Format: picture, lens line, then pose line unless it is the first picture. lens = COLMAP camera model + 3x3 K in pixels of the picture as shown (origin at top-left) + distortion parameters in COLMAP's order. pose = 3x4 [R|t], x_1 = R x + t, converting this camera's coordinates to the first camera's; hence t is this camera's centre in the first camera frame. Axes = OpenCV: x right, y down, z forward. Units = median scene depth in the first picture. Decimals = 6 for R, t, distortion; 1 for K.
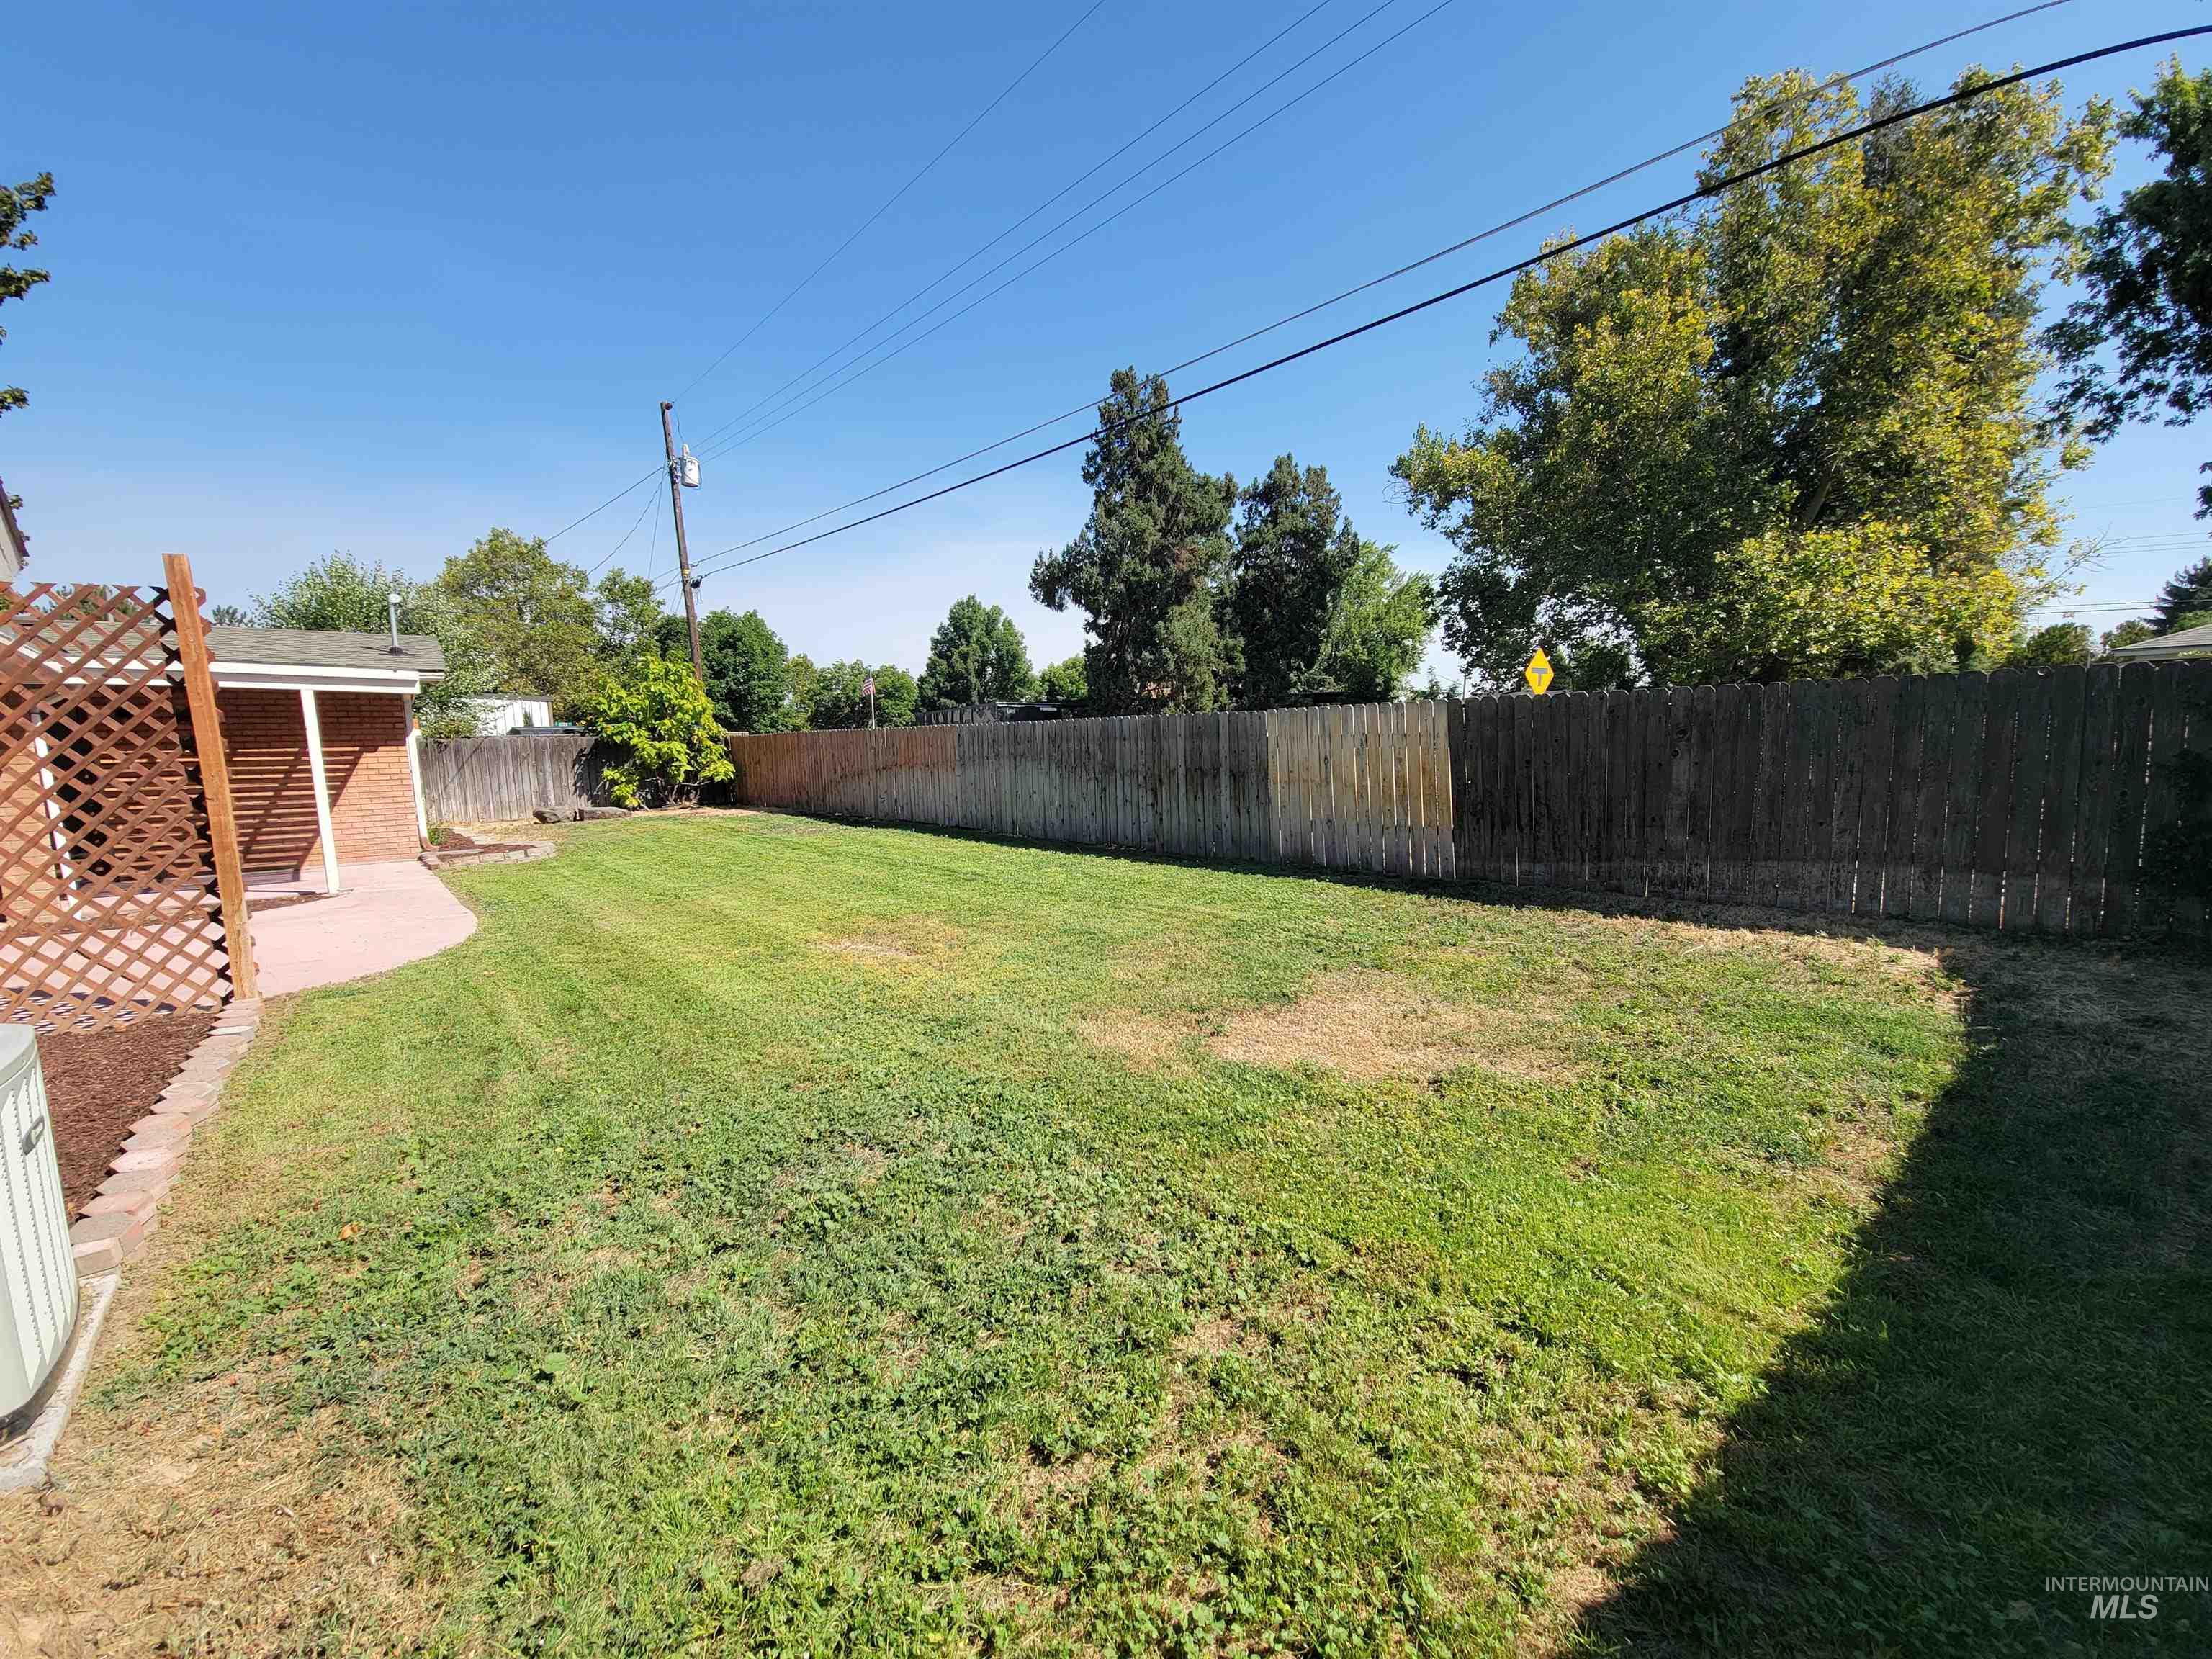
lens RADIAL K [[901.5, 0, 1108.2], [0, 901.5, 839.9], [0, 0, 1]] dist [-0.000855, -0.004394]
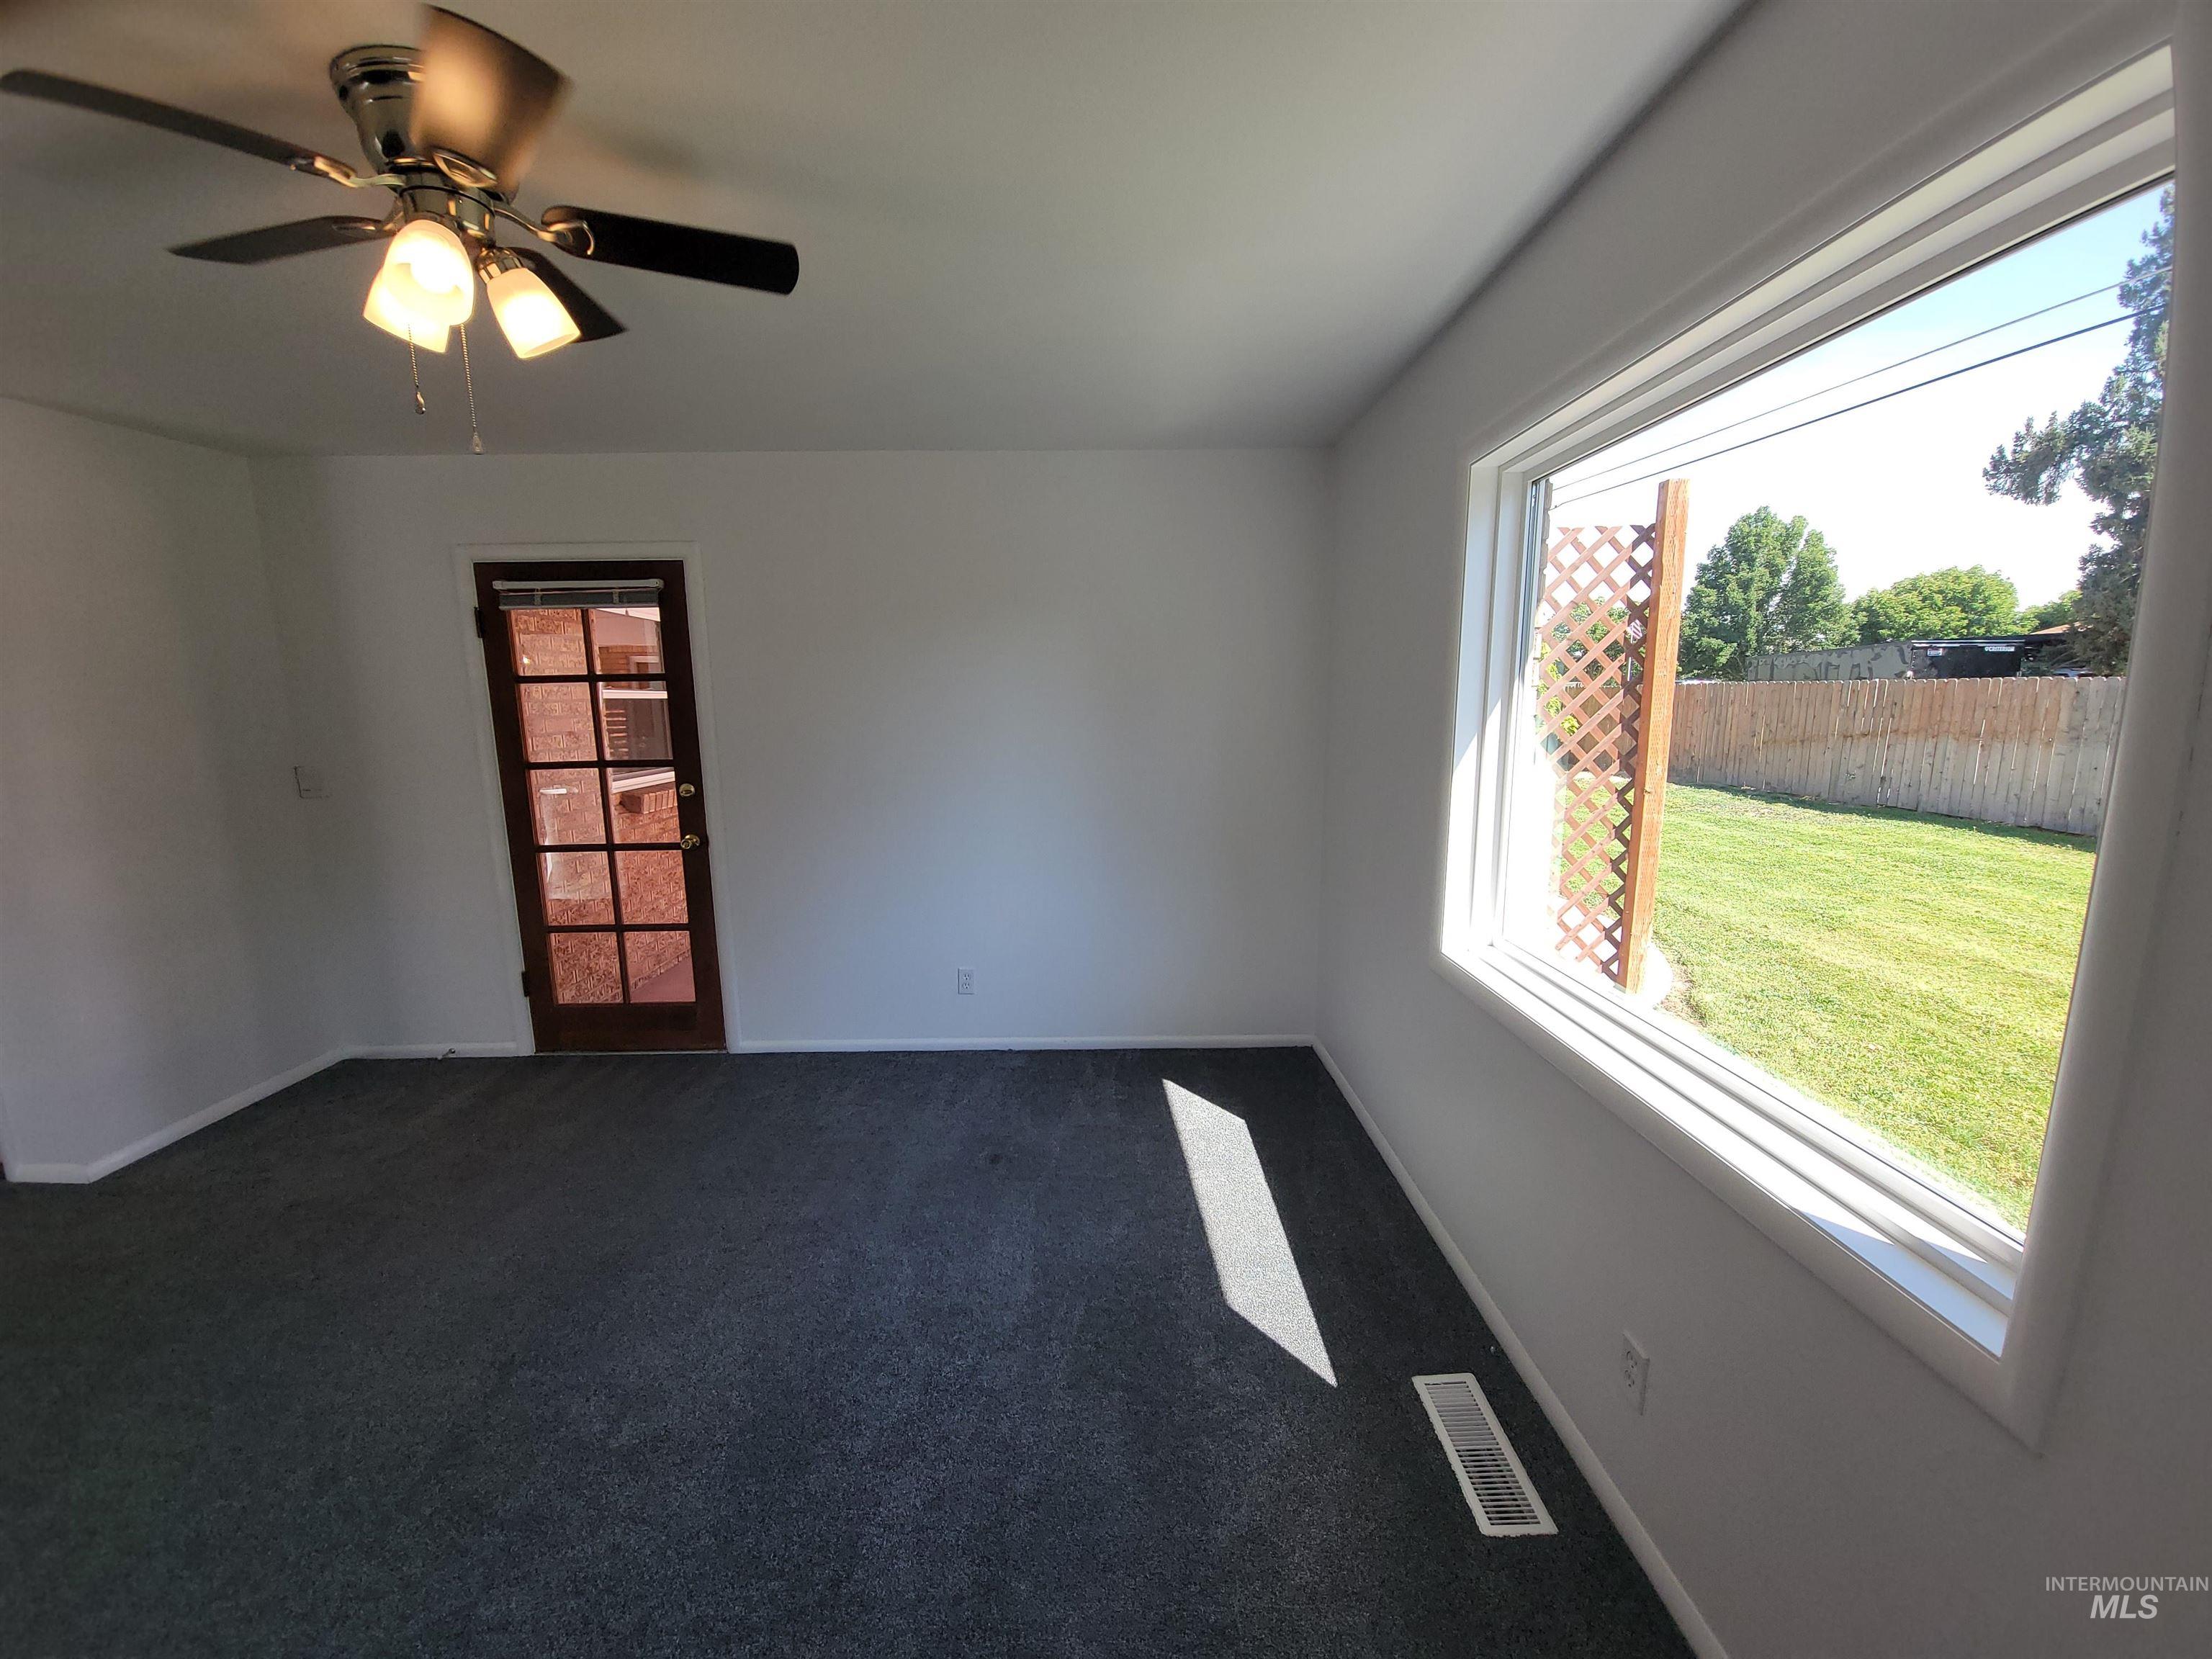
lens RADIAL K [[901.5, 0, 1096.3], [0, 901.5, 834.2], [0, 0, 1]] dist [-0.000855, -0.004394]
pose [[0.760678, 0.107594, -0.640151, -0.146165], [-0.073177, 0.994095, 0.080128, -0.006371], [0.644992, -0.014107, 0.764059, 0.011381]]
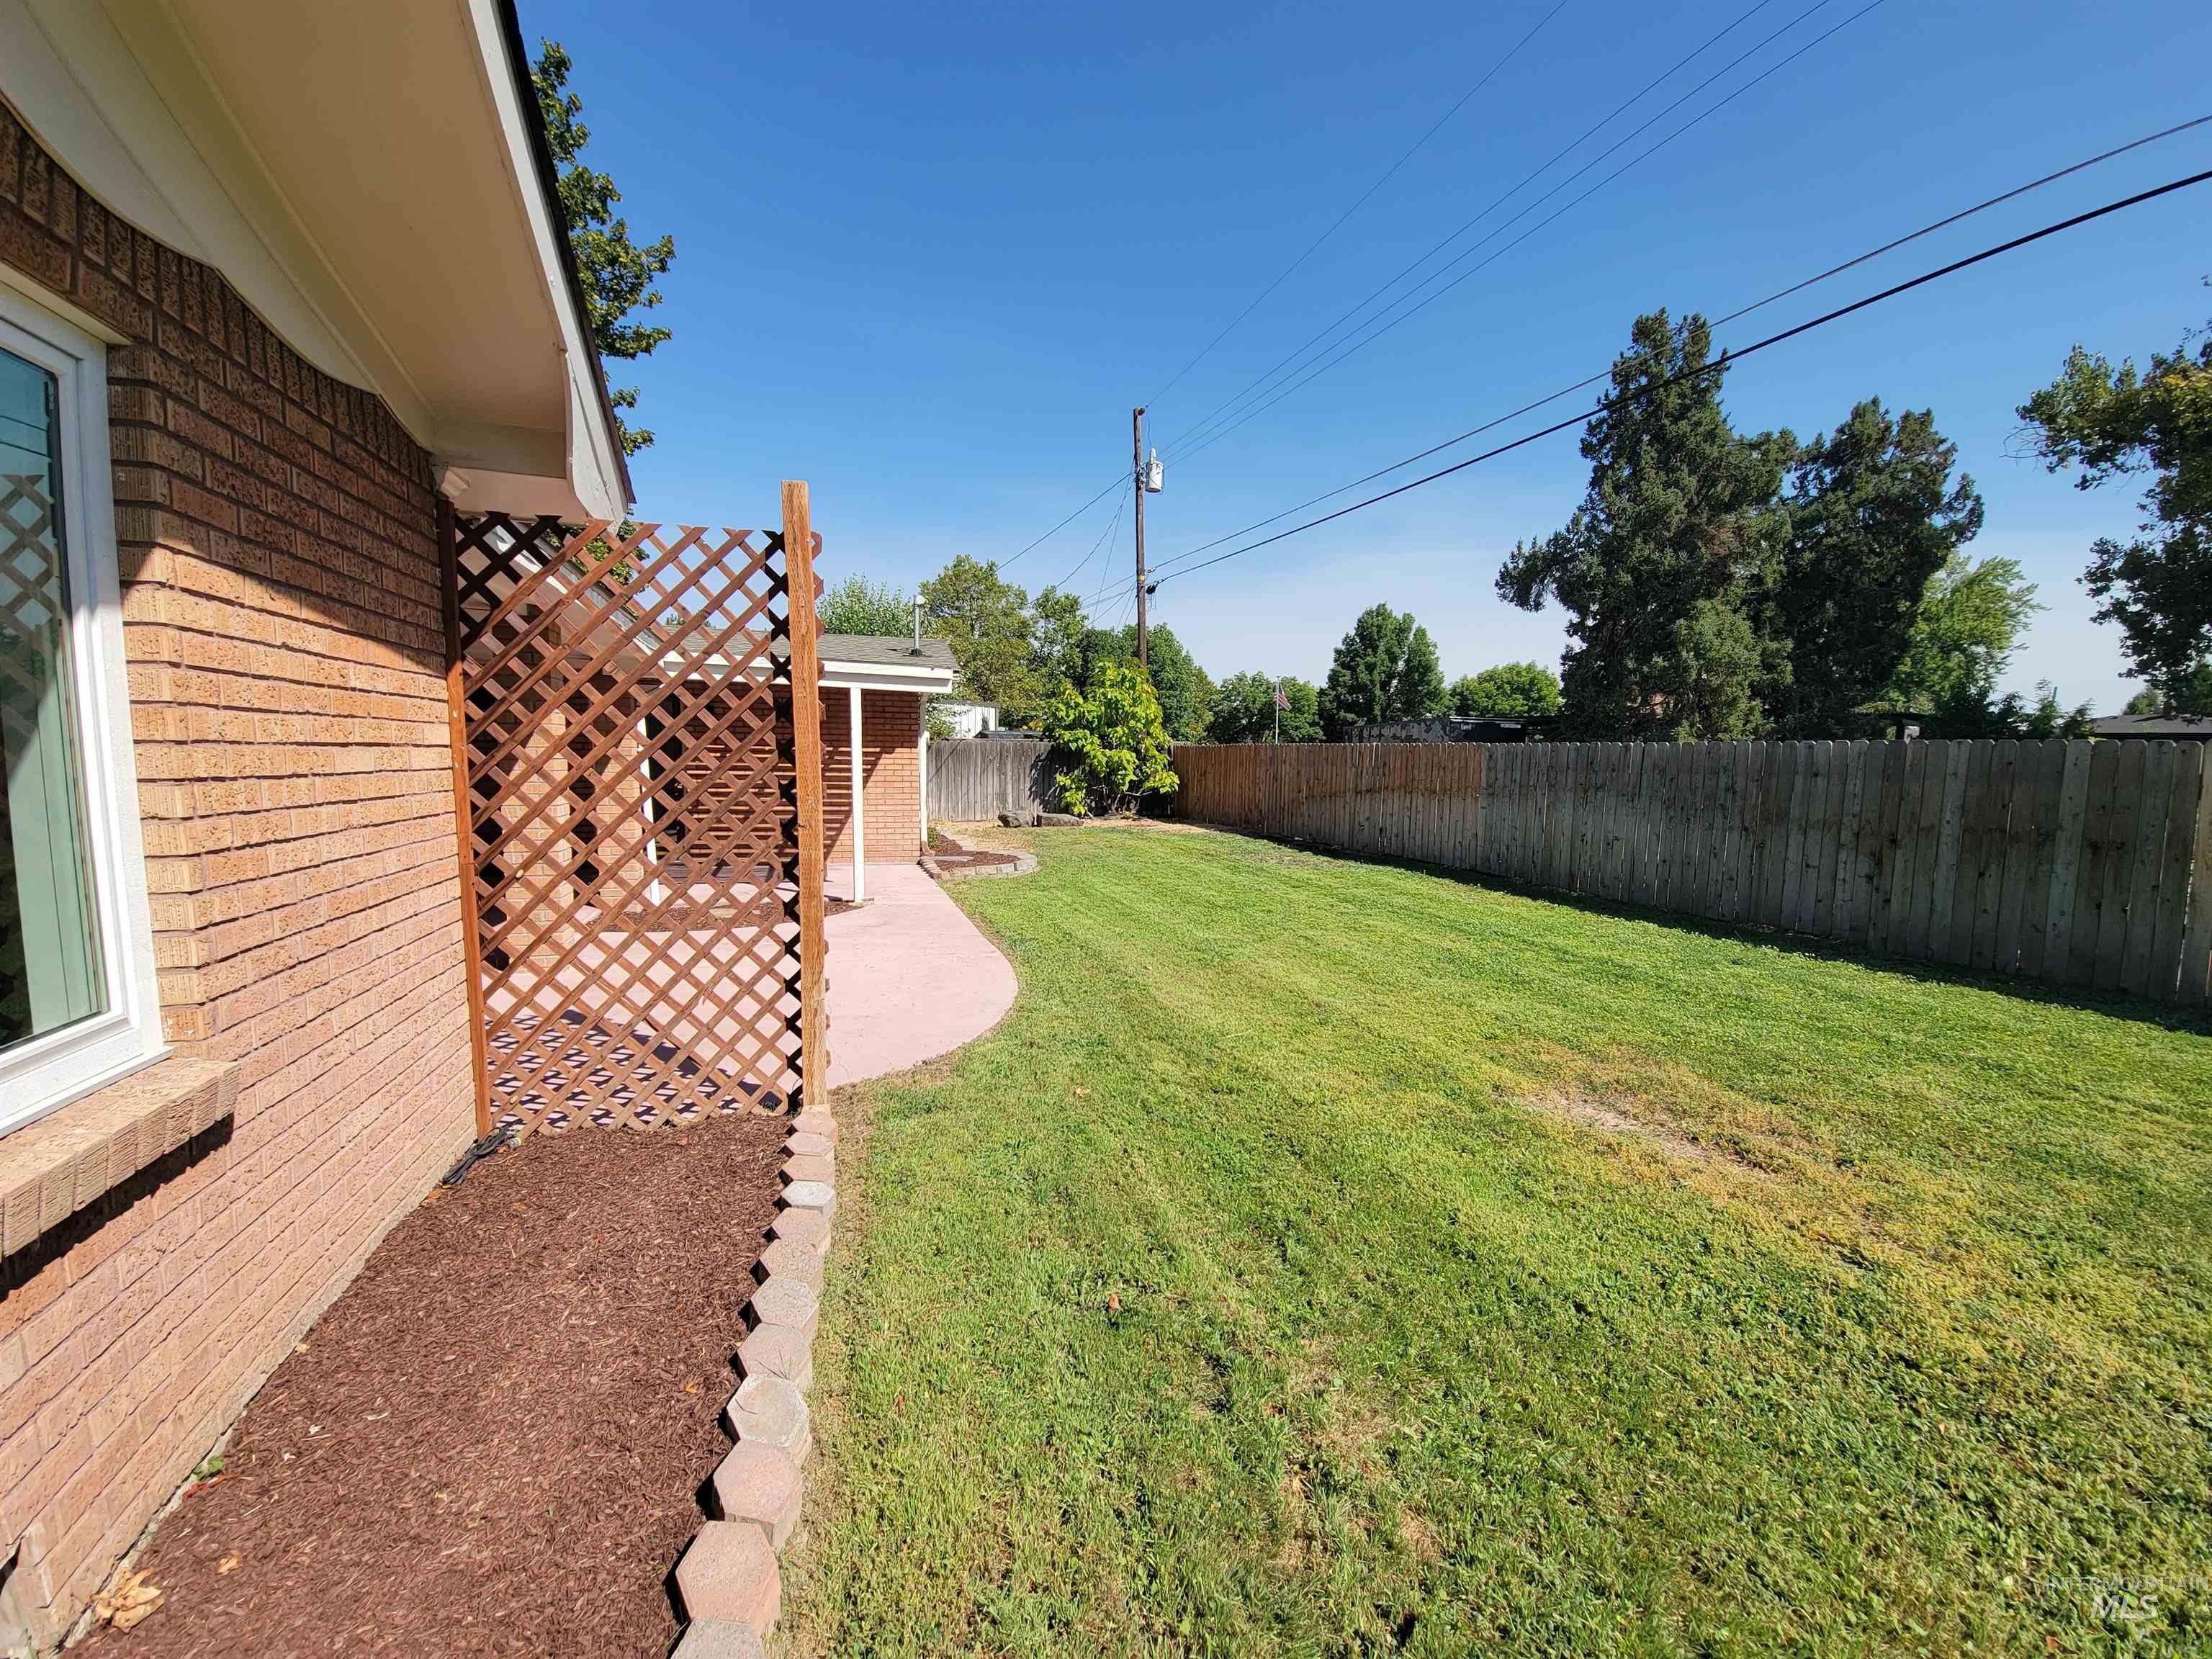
lens RADIAL K [[901.5, 0, 1098.6], [0, 901.5, 823.8], [0, 0, 1]] dist [-0.000855, -0.004394]
pose [[0.915839, 0.066567, -0.395991, -0.084605], [-0.079057, 0.996753, -0.015286, -0.009364], [0.393687, 0.045306, 0.918127, 0.073074]]
